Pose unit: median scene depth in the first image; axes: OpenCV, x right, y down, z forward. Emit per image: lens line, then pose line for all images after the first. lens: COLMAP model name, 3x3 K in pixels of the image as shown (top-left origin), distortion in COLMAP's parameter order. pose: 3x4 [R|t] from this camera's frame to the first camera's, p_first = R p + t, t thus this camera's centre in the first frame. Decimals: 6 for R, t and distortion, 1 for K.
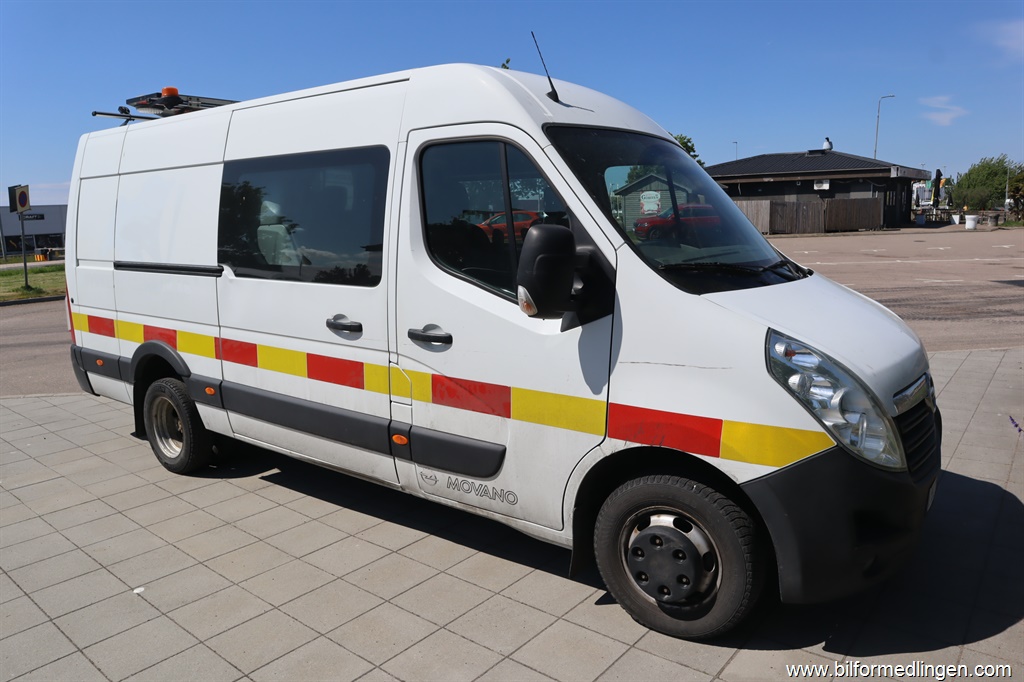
lens RADIAL K [[703.8, 0, 510.0], [0, 703.8, 359.5], [0, 0, 1]] dist [-0.115663, 0.064689]
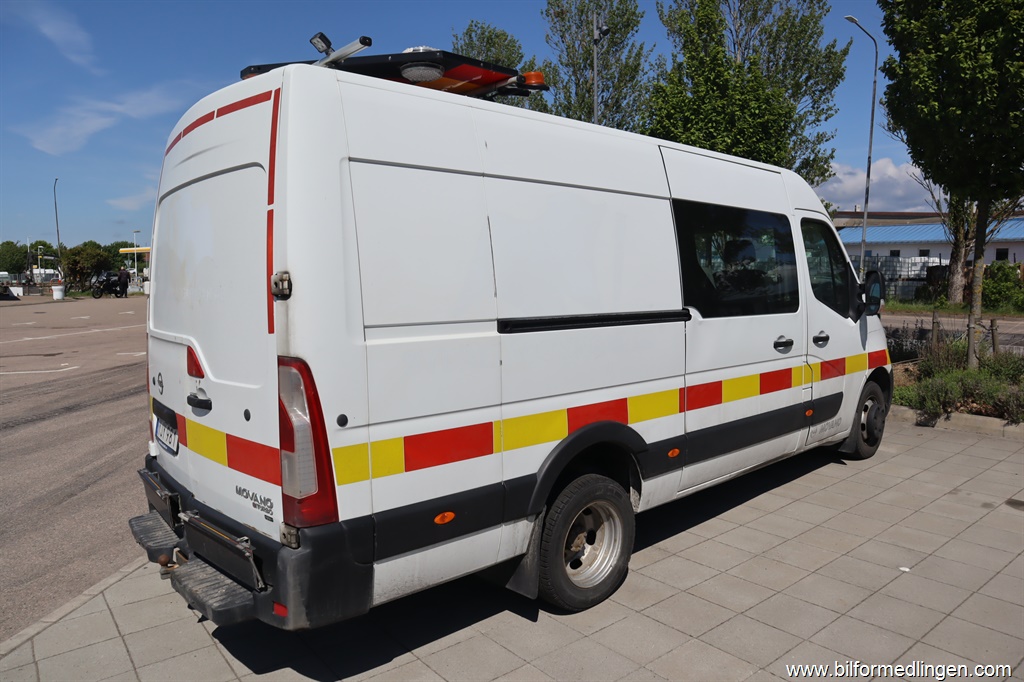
lens RADIAL K [[703.8, 0, 510.0], [0, 703.8, 359.5], [0, 0, 1]] dist [-0.115663, 0.064689]
pose [[0.217489, -0.100656, 0.970859, -0.168571], [0.205091, 0.977176, 0.055367, -0.020489], [-0.954273, 0.187072, 0.233169, 0.123135]]
